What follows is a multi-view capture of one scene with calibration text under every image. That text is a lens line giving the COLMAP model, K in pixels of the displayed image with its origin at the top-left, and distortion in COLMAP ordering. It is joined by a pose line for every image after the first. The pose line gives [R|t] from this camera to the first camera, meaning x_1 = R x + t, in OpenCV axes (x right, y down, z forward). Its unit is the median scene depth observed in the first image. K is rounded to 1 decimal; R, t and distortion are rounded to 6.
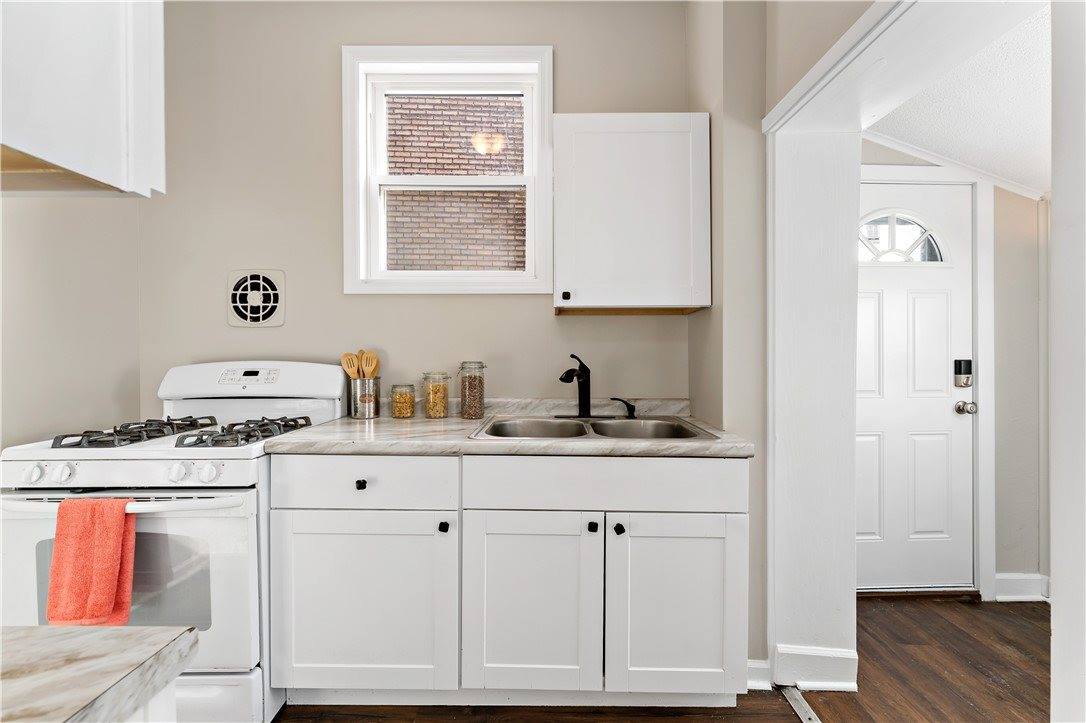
lens RADIAL K [[433.5, 0, 542.3], [0, 433.5, 358.8], [0, 0, 1]] dist [-0.000919, -0.000405]
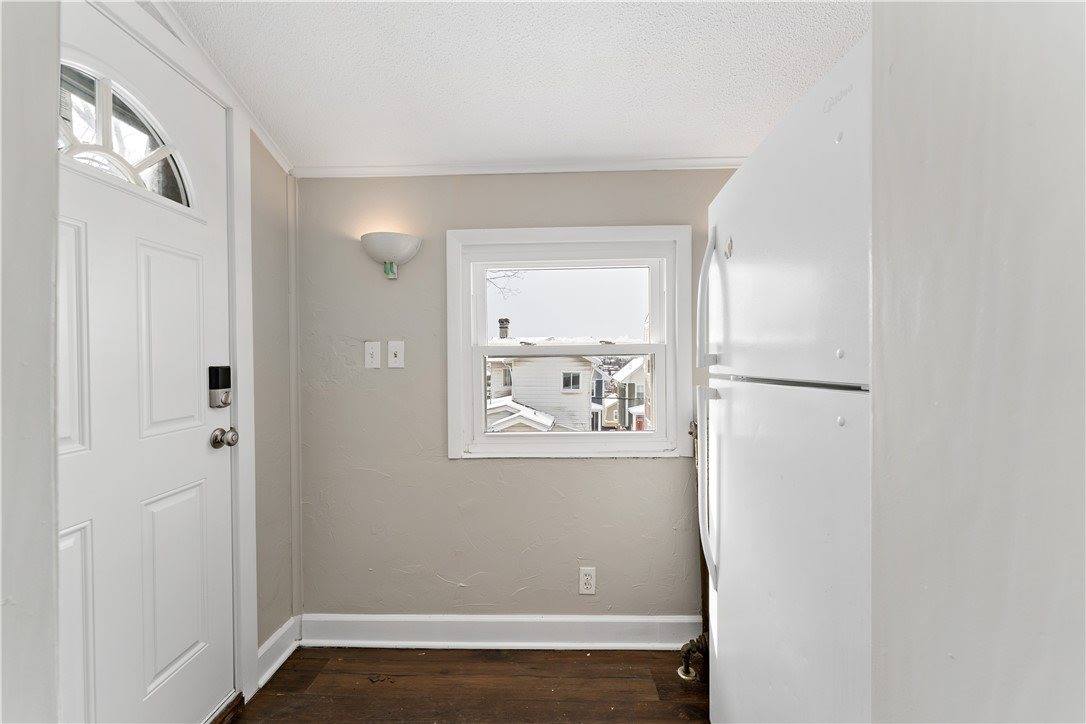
lens RADIAL K [[433.5, 0, 544.3], [0, 433.5, 361.8], [0, 0, 1]] dist [-0.000919, -0.000405]
pose [[0.031101, -0.011123, 0.999454, 0.337033], [0.004293, 0.999930, 0.010995, -0.009901], [-0.999507, 0.003949, 0.031146, 0.500919]]
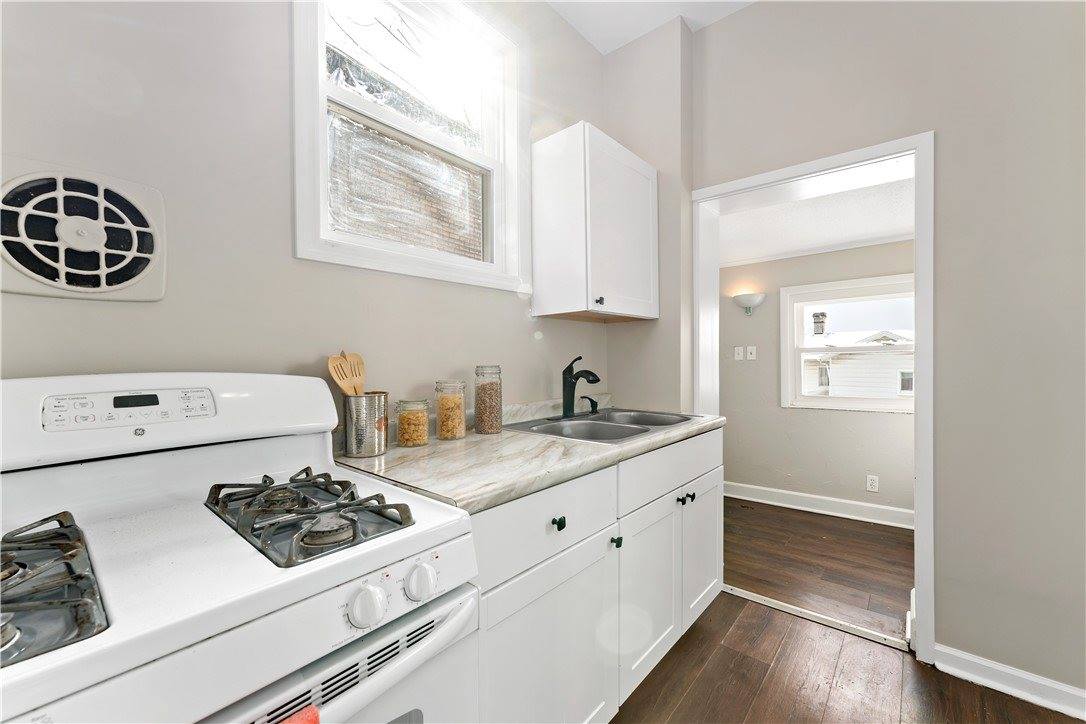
lens RADIAL K [[433.5, 0, 537.7], [0, 433.5, 364.5], [0, 0, 1]] dist [-0.000919, -0.000405]
pose [[0.645327, -0.018814, 0.763675, -0.703085], [0.012429, 0.999823, 0.014129, -0.005673], [-0.763806, 0.000373, 0.645446, 0.356500]]
